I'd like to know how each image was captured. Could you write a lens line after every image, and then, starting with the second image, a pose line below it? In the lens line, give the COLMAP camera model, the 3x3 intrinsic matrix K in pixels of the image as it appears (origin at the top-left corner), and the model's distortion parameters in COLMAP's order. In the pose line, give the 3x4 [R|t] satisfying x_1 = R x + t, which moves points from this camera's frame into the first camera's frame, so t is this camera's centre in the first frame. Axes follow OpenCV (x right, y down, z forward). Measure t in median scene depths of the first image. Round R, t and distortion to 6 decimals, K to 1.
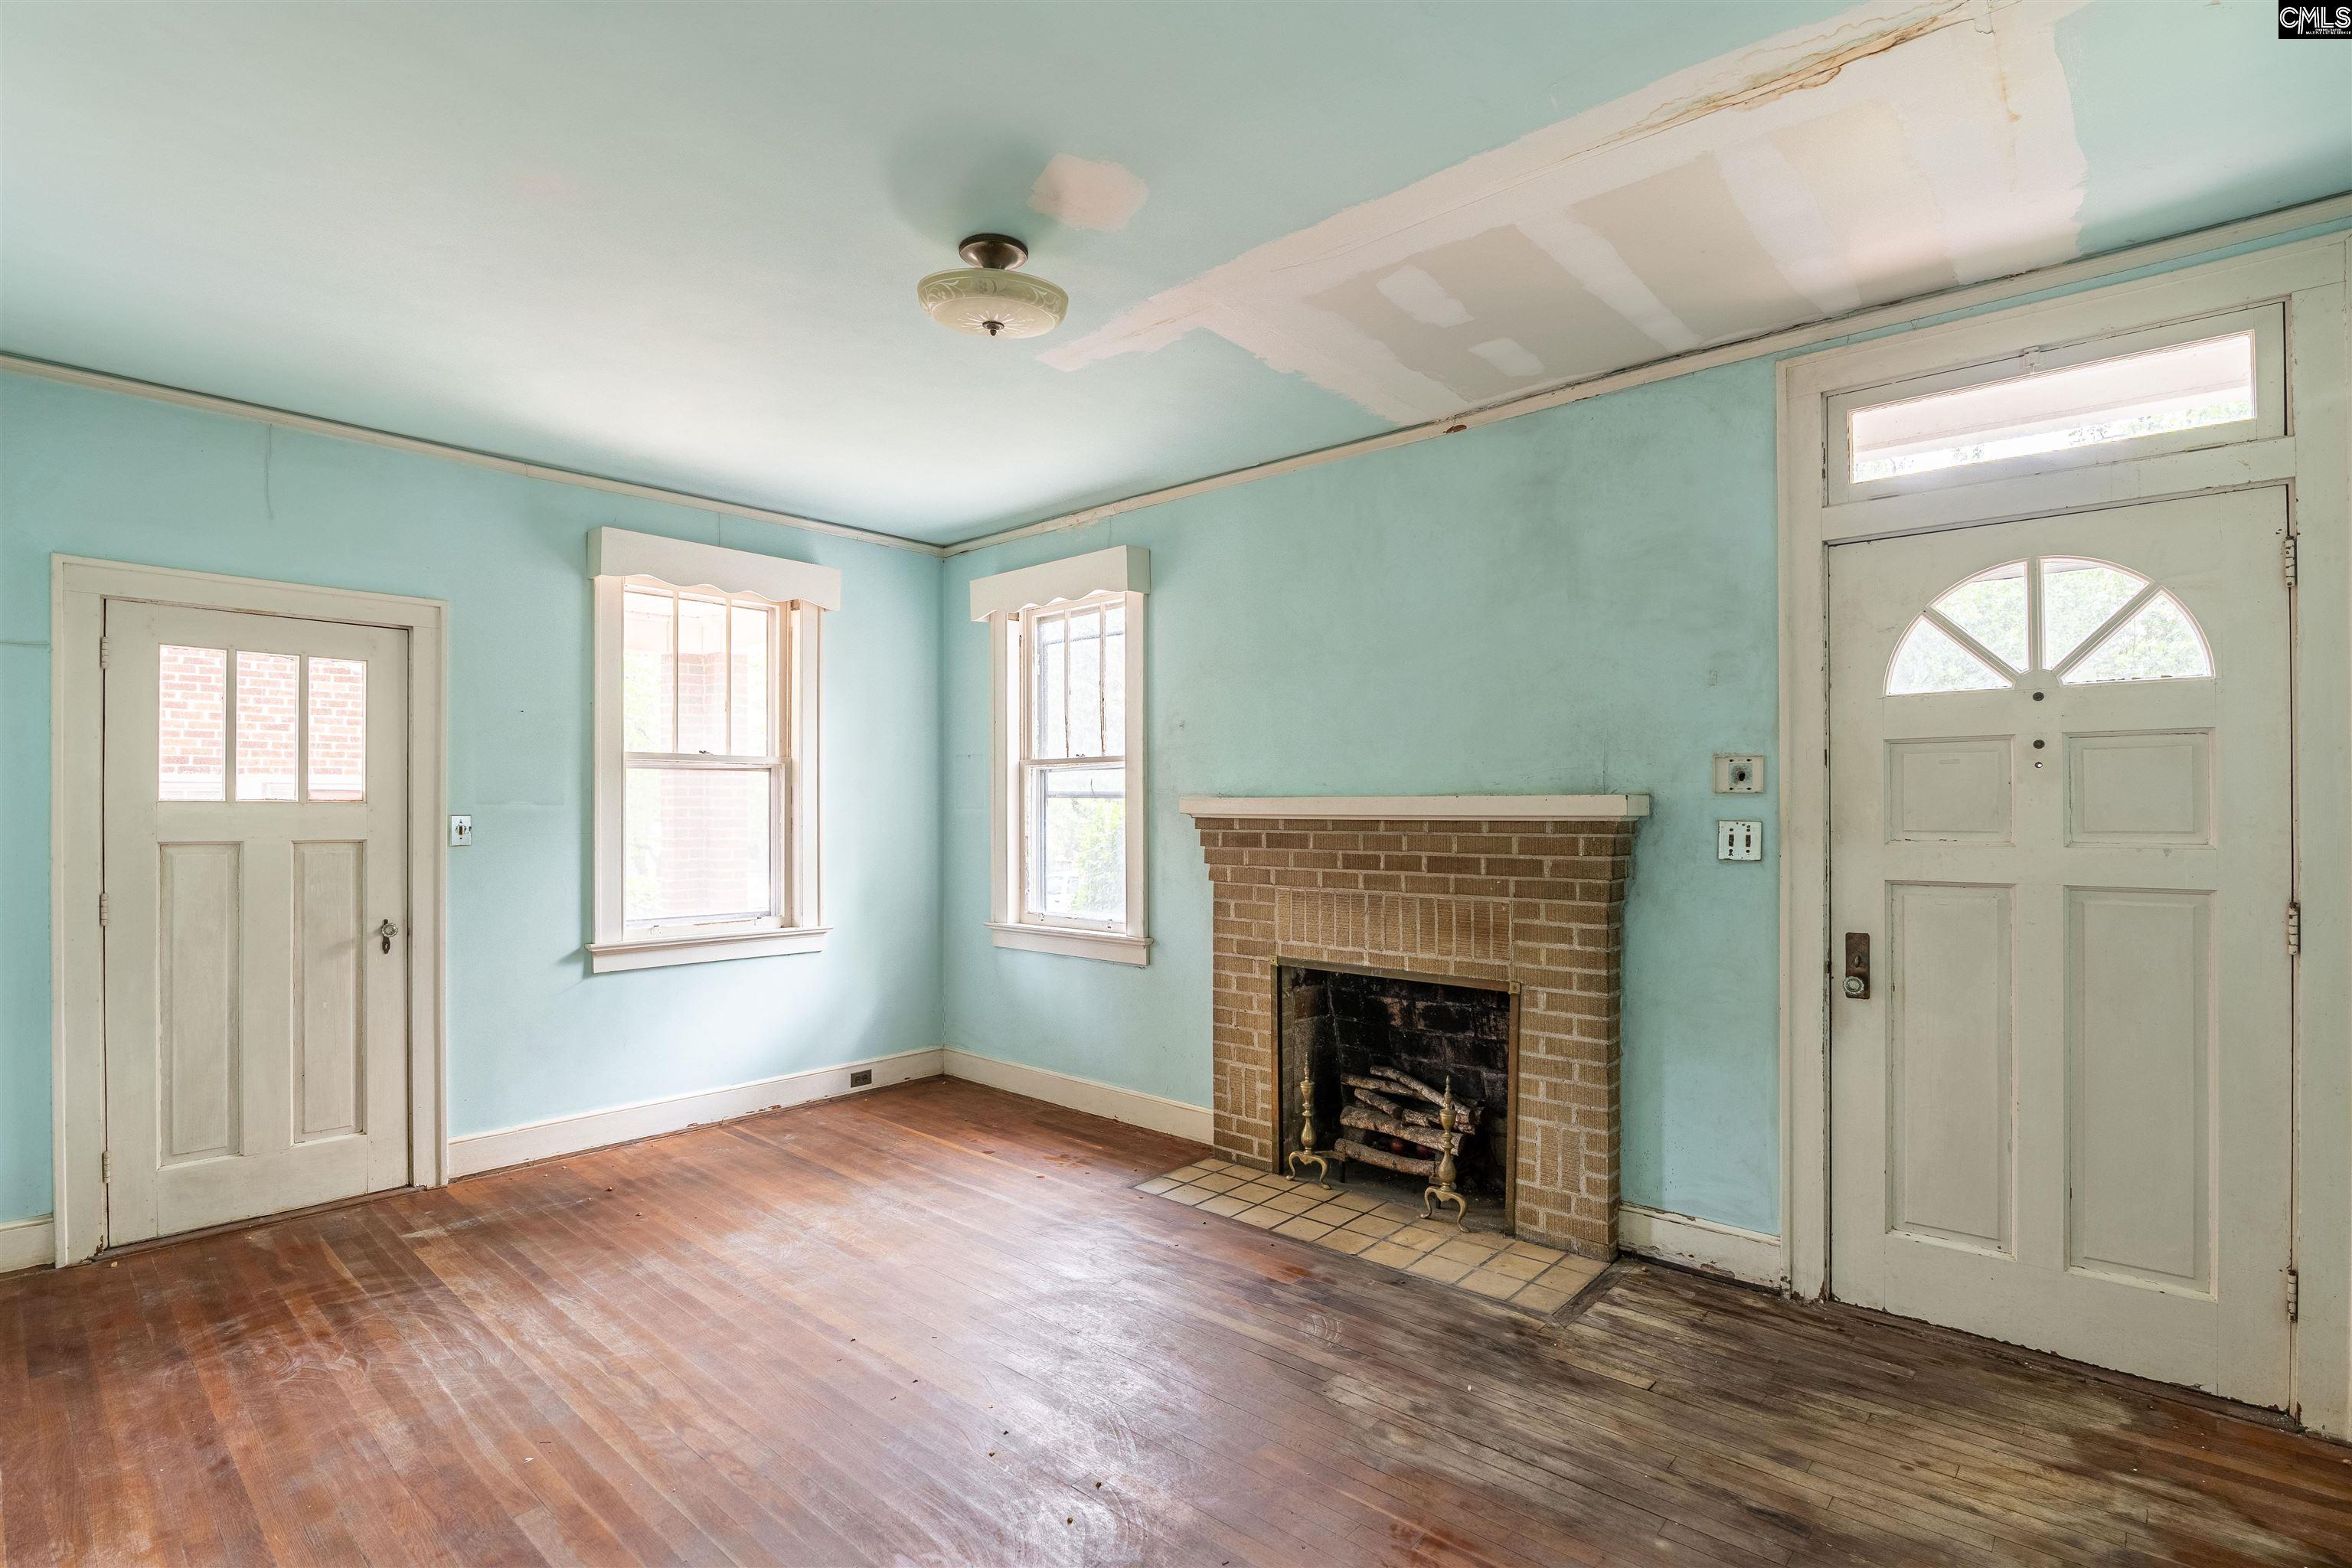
lens RADIAL K [[1124.7, 0, 1125.7], [0, 1124.7, 806.9], [0, 0, 1]] dist [-0.002670, -0.000349]
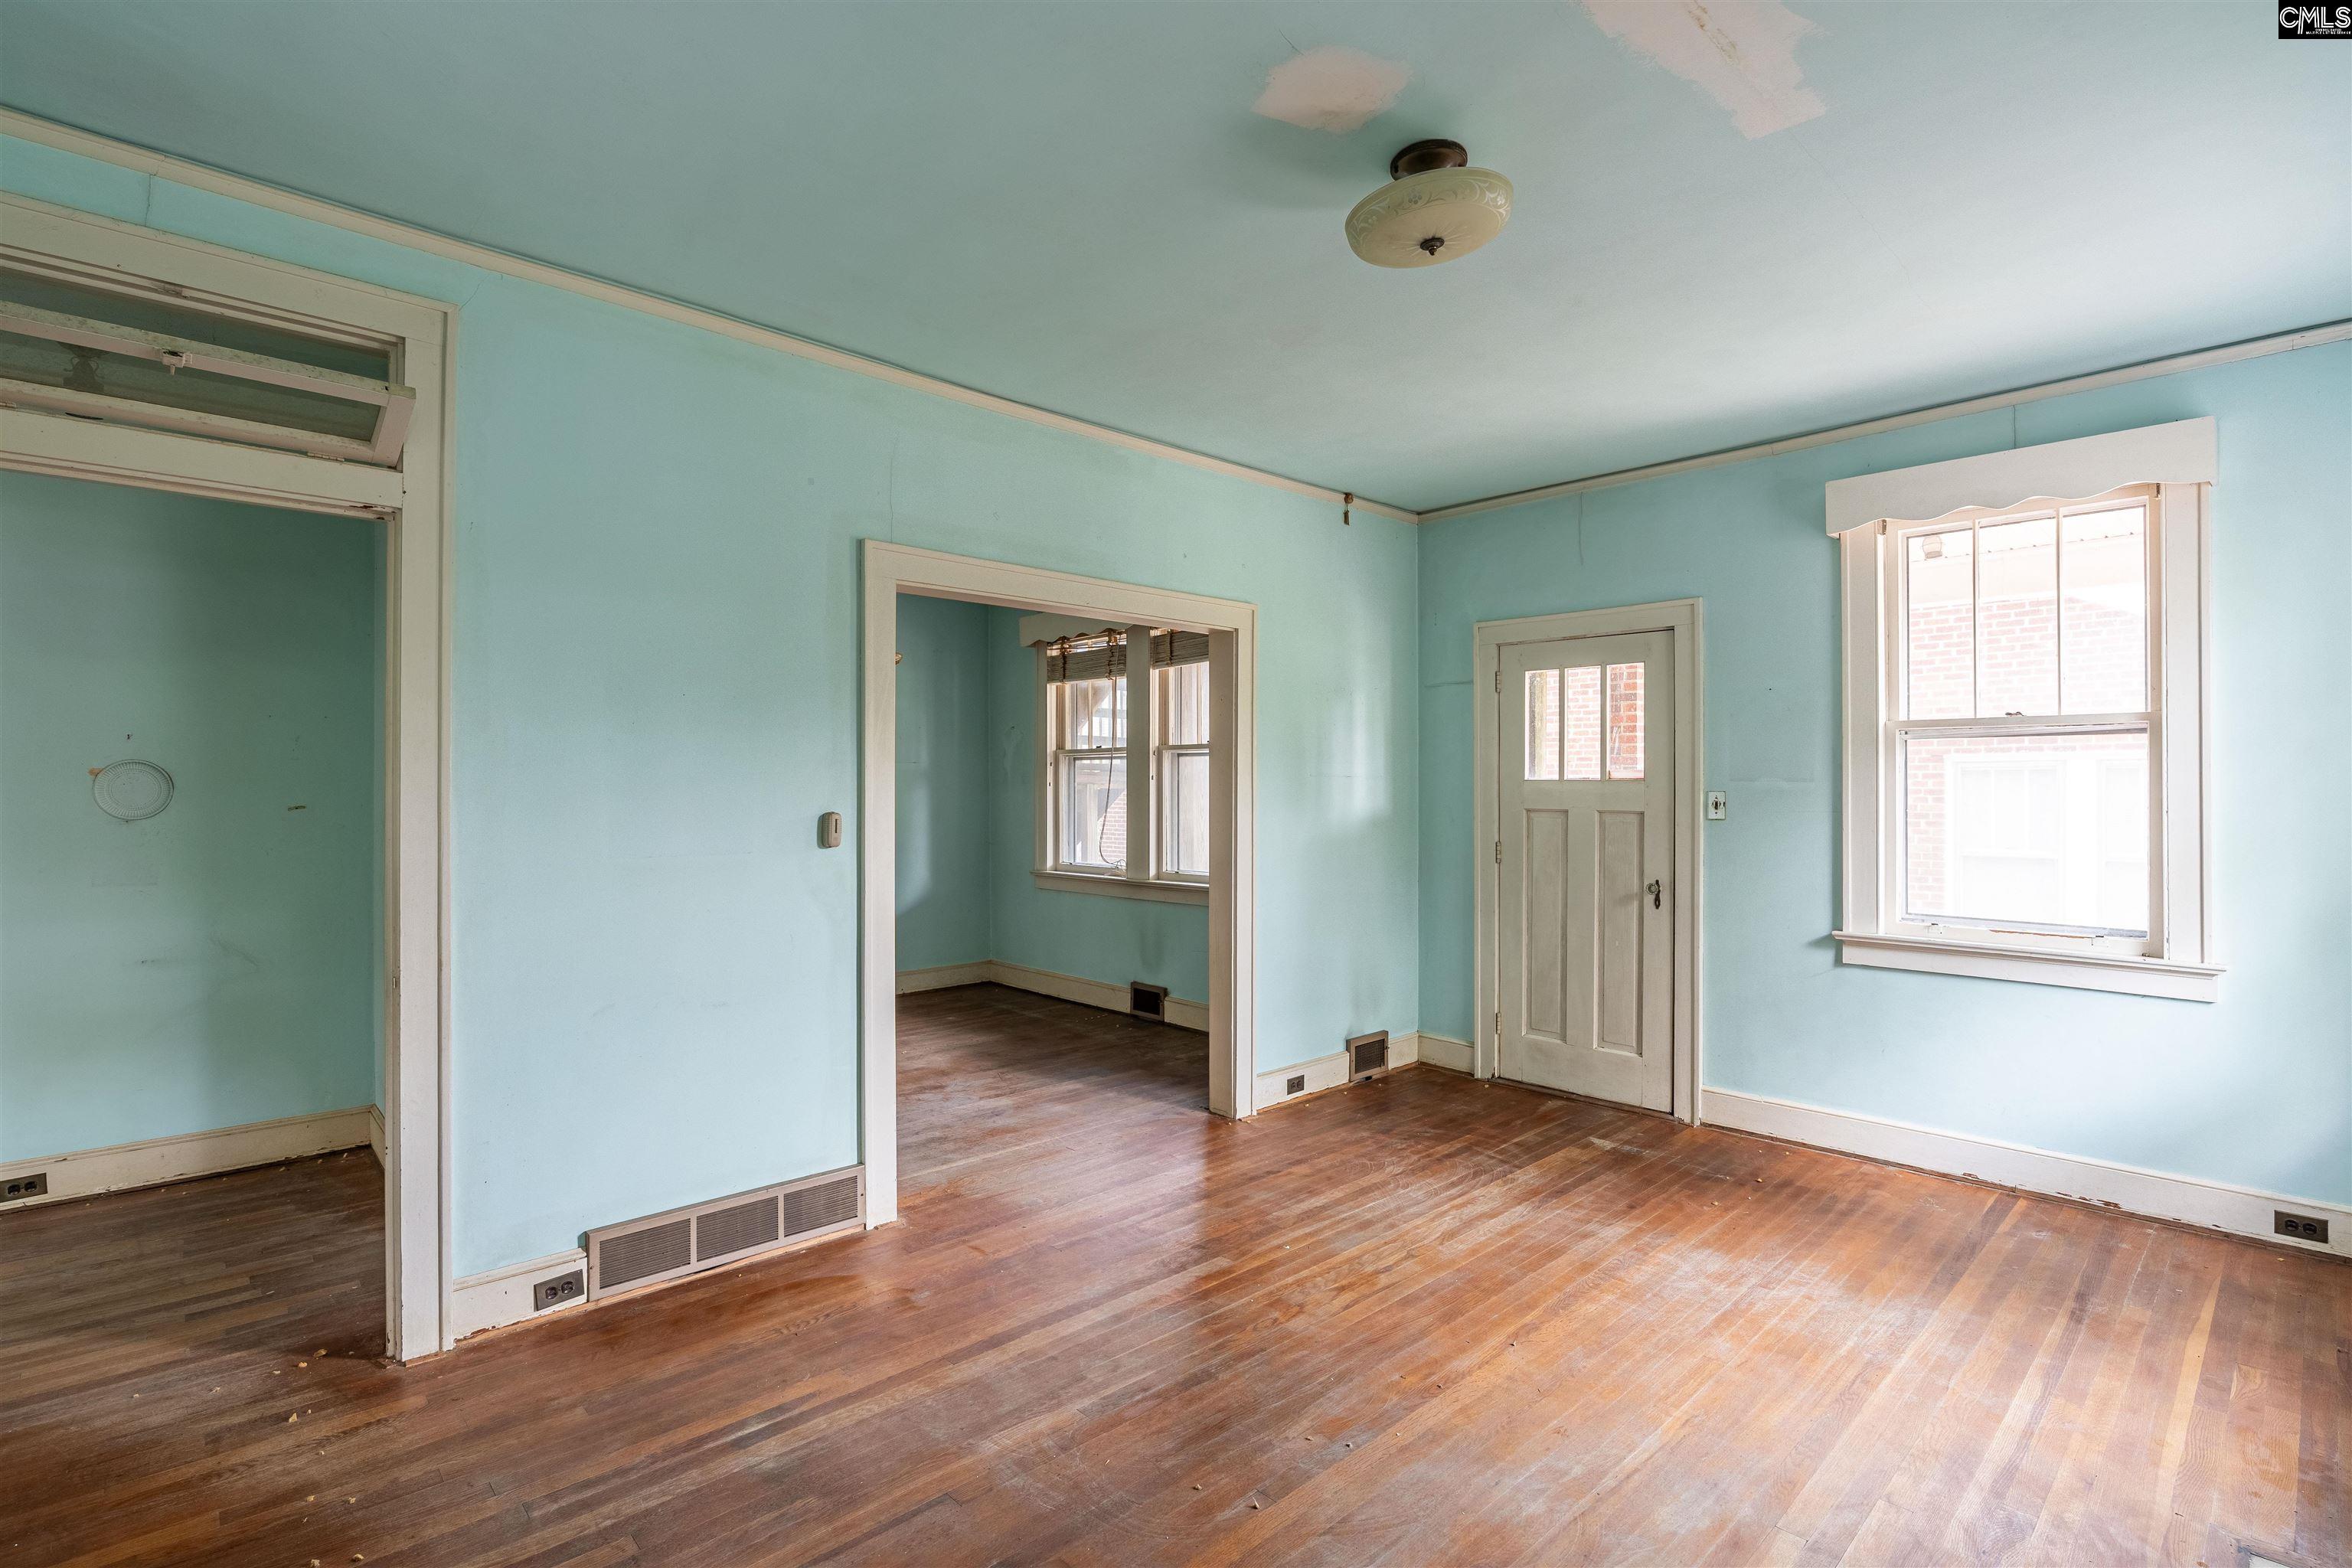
lens RADIAL K [[1110.0, 0, 1176.0], [0, 1110.0, 784.0], [0, 0, 1]] dist [-0.016267, -0.000416]
pose [[-0.055471, 0.001194, -0.998460, 0.483256], [0.002750, 0.999996, 0.001043, -0.002109], [0.998456, -0.002688, -0.055475, 0.522374]]
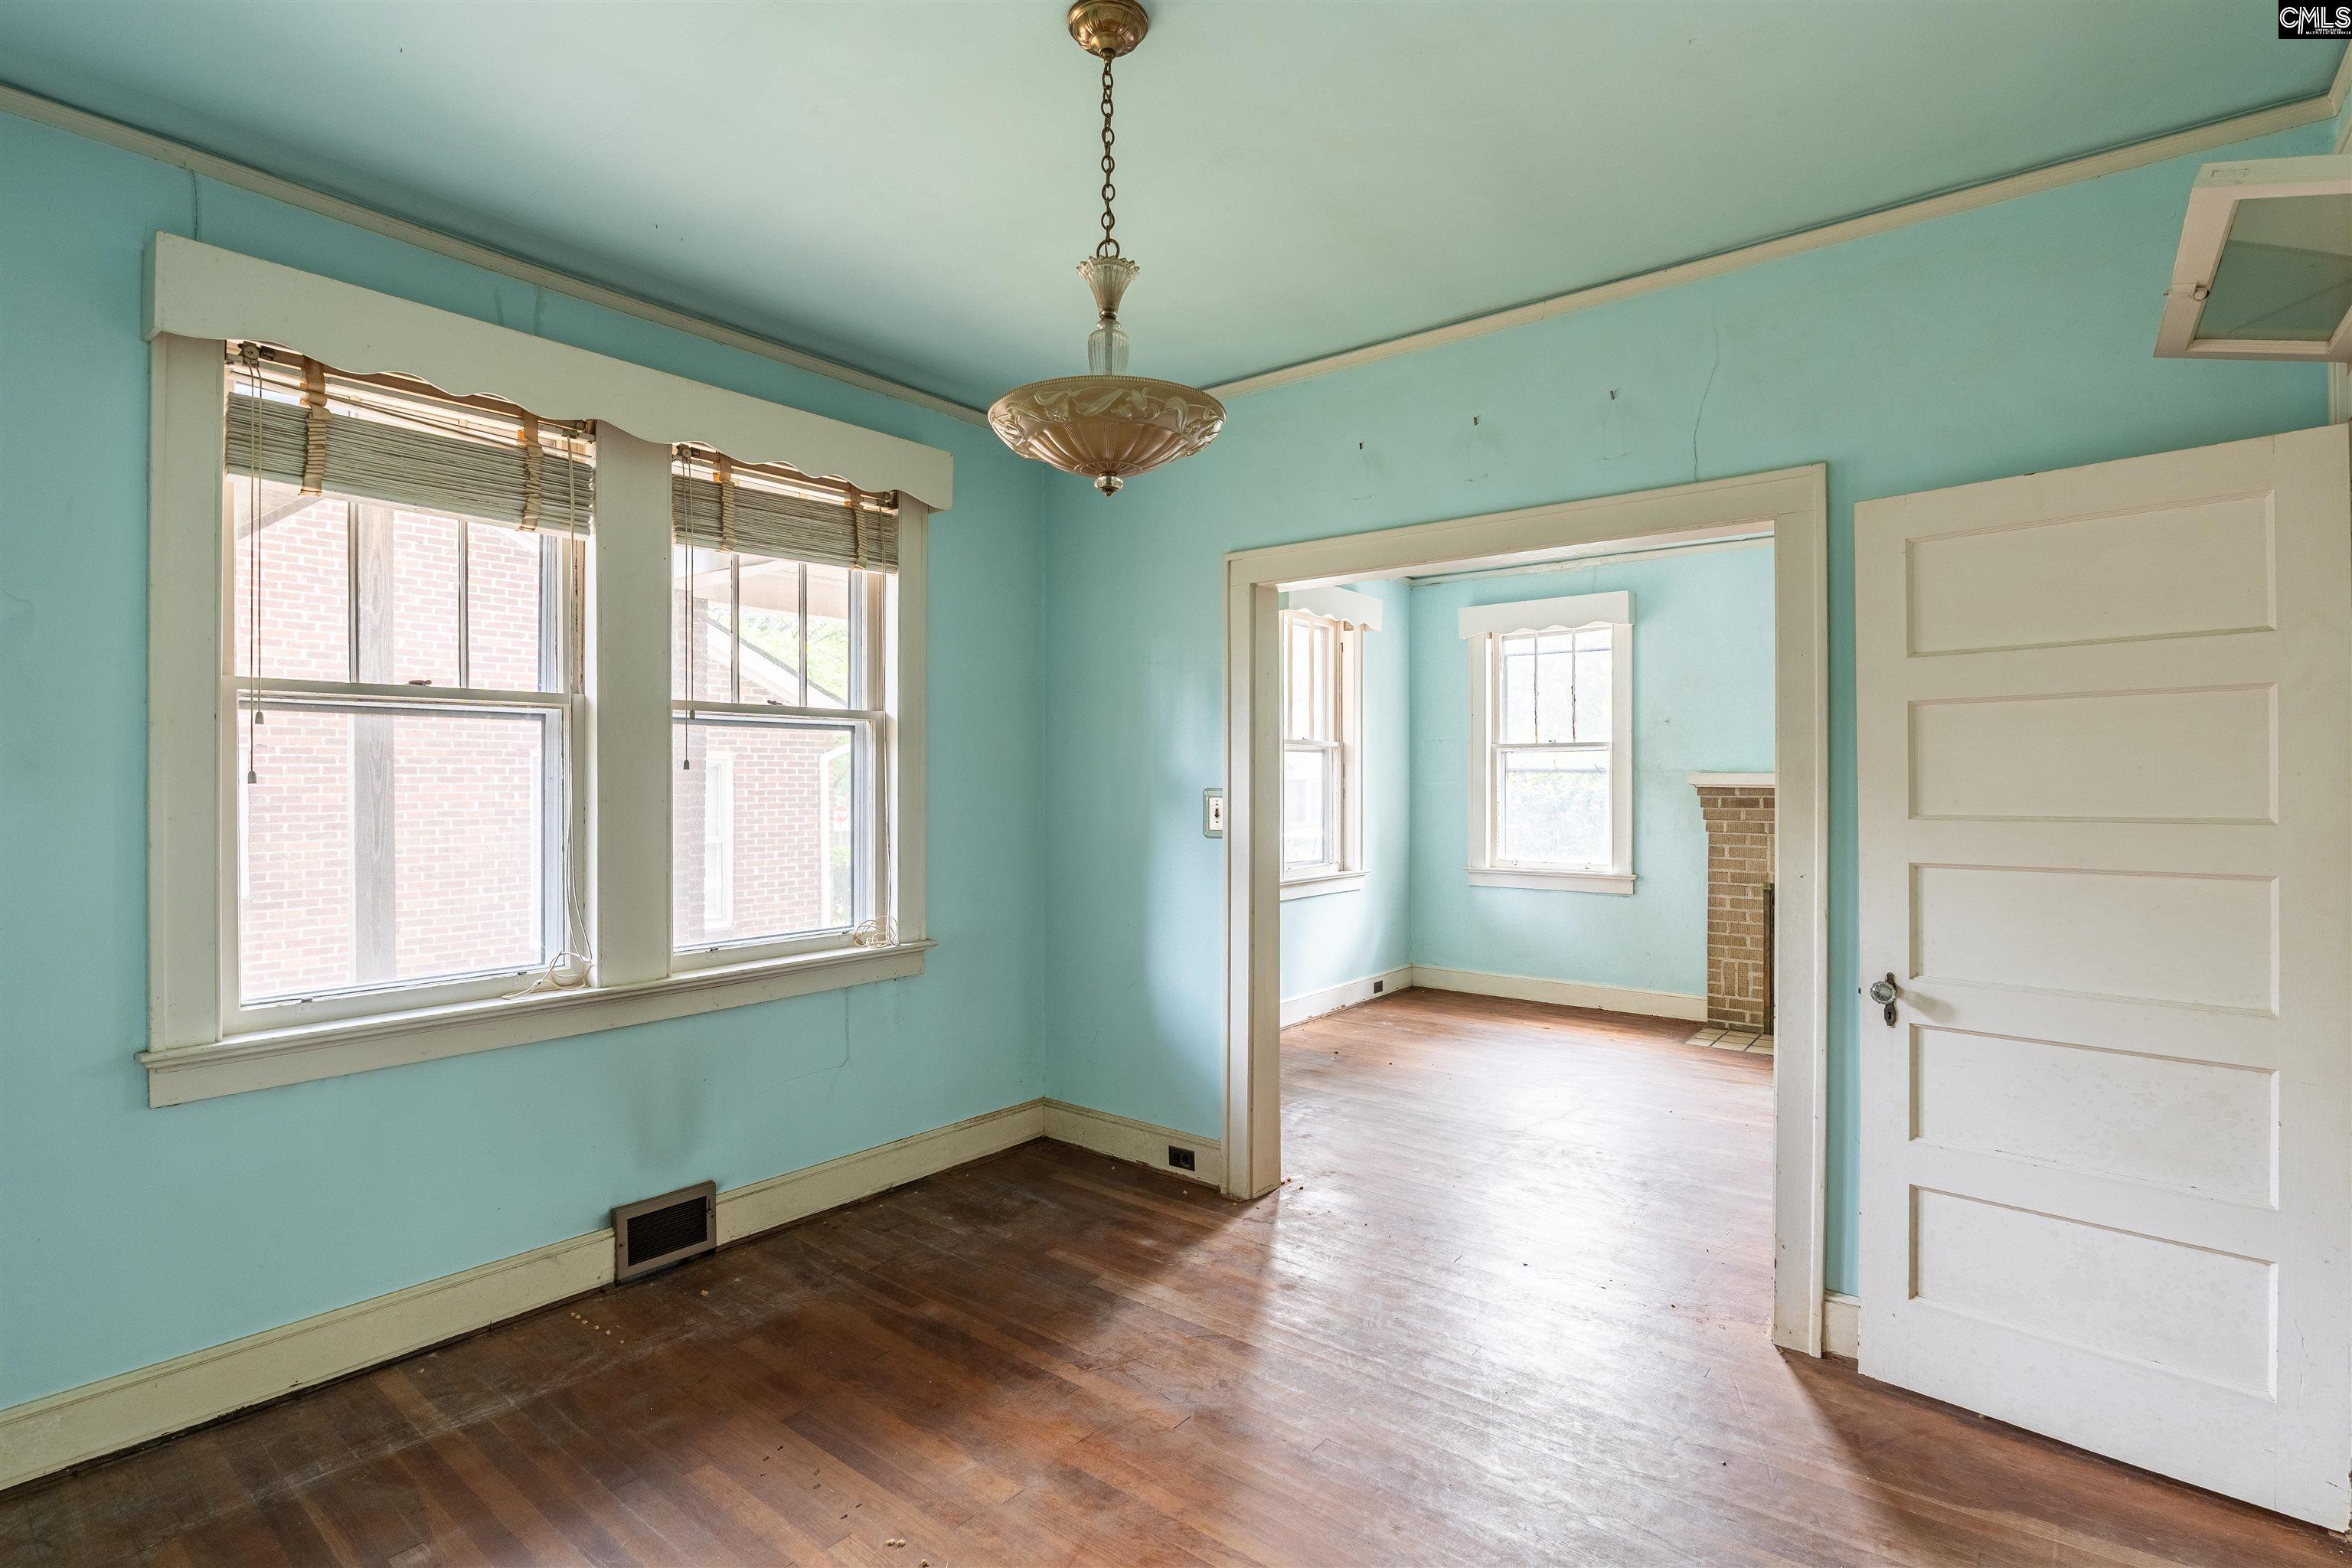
lens RADIAL K [[1110.0, 0, 1176.0], [0, 1110.0, 784.0], [0, 0, 1]] dist [-0.016267, -0.000416]
pose [[0.995943, -0.000529, 0.089981, -0.730381], [0.000363, 0.999998, 0.001870, 0.002872], [-0.089981, -0.001830, 0.995942, -0.331709]]
